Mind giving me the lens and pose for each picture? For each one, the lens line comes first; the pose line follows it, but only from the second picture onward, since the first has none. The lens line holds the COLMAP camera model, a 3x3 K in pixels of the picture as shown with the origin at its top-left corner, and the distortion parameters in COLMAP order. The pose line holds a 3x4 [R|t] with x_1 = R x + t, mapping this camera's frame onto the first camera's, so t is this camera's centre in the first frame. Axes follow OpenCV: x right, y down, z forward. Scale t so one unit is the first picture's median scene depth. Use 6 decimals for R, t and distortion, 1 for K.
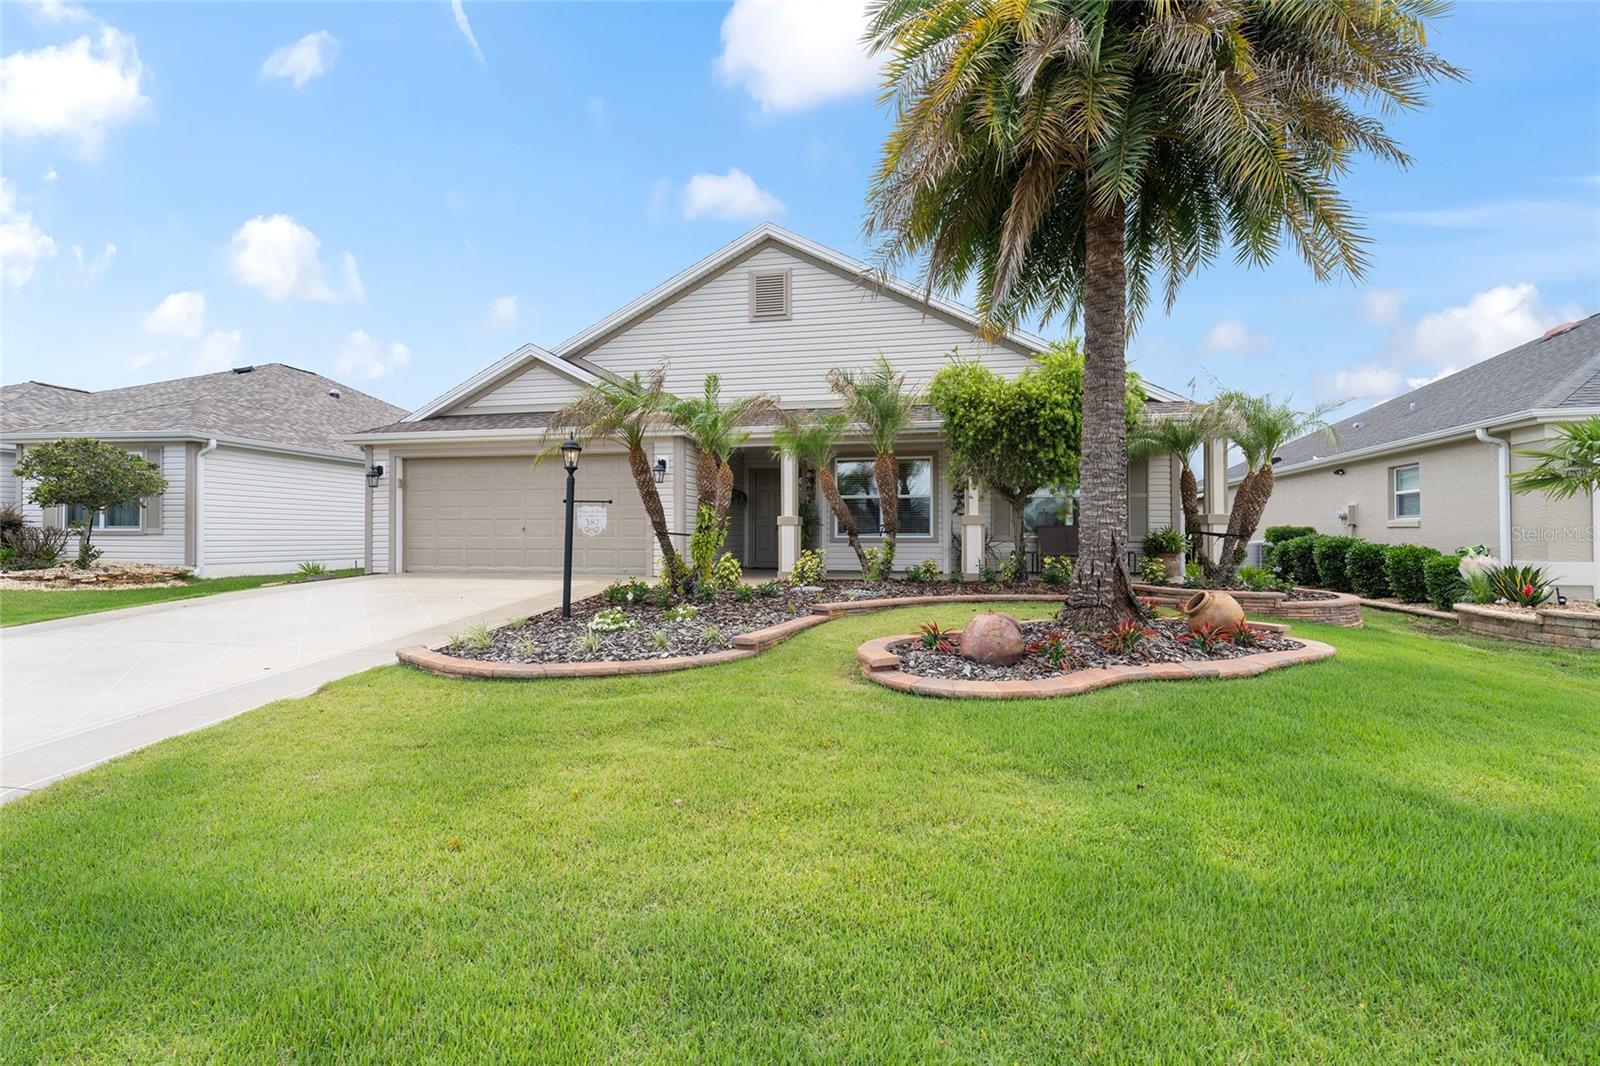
lens RADIAL K [[674.9, 0, 804.5], [0, 674.9, 530.7], [0, 0, 1]] dist [-0.007022, 0.000024]
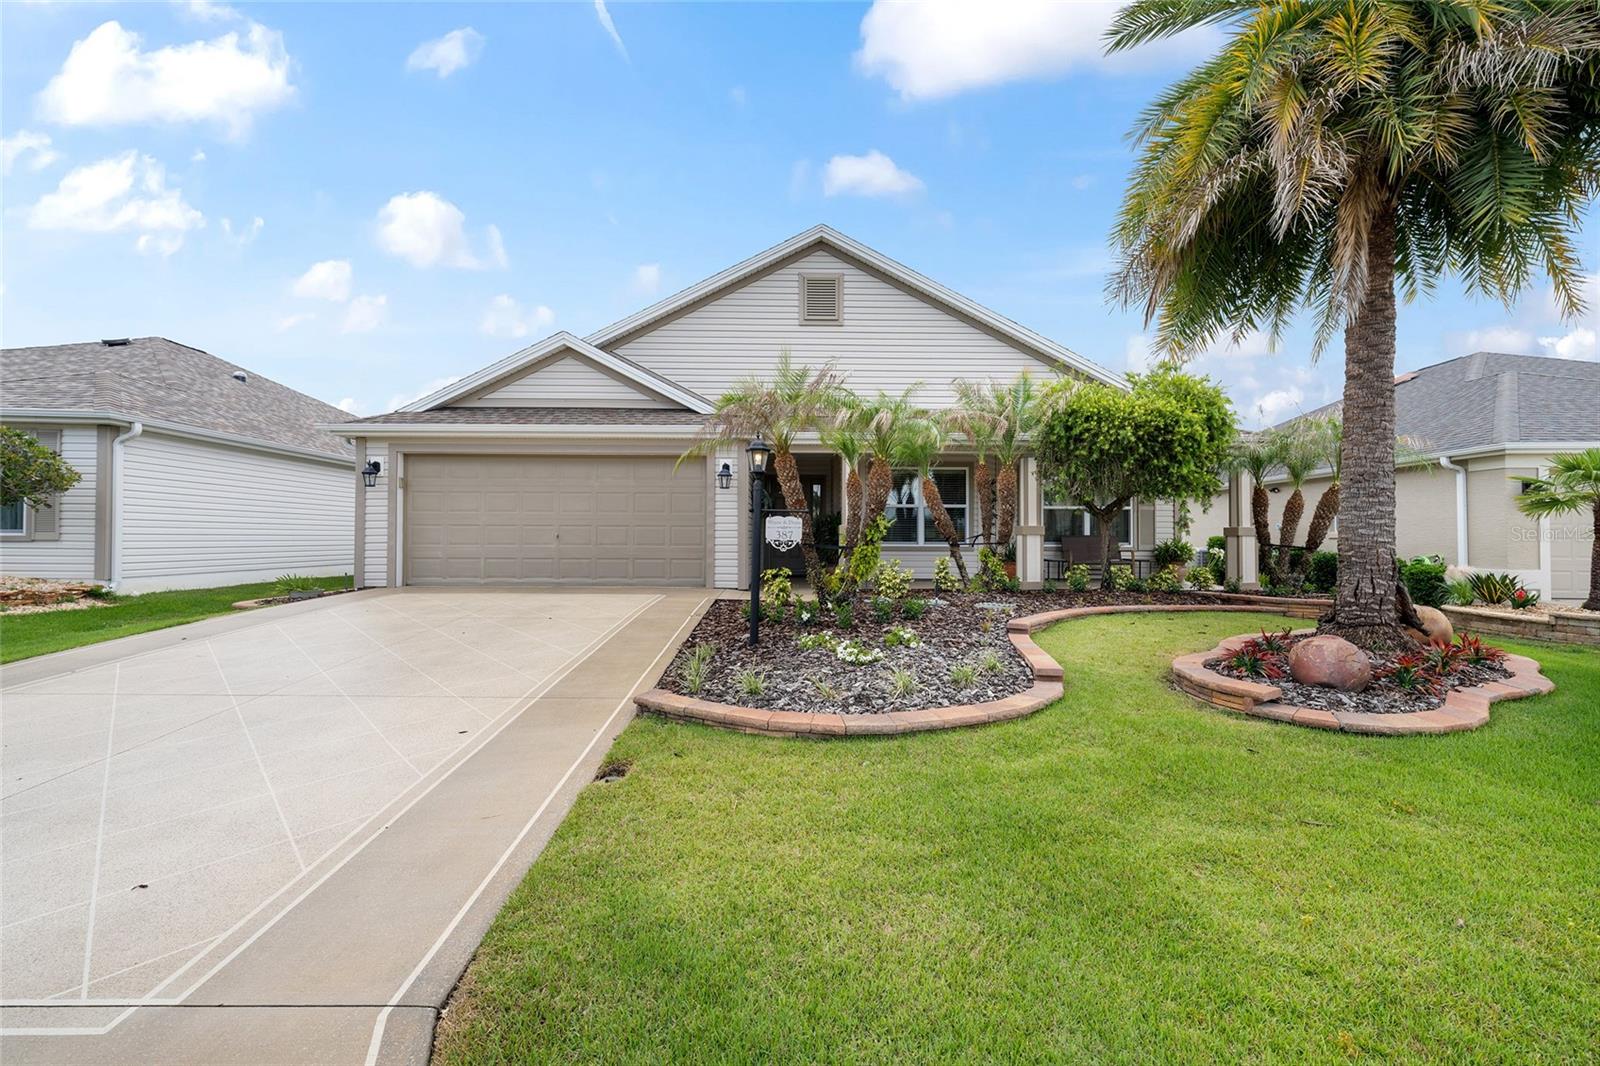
lens RADIAL K [[625.0, 0, 798.7], [0, 625.0, 536.2], [0, 0, 1]] dist [-0.003272, 0.000092]
pose [[0.980137, 0.004749, 0.198265, -0.261255], [-0.005658, 0.999976, 0.004020, -0.007997], [-0.198241, -0.005062, 0.980140, 0.113887]]
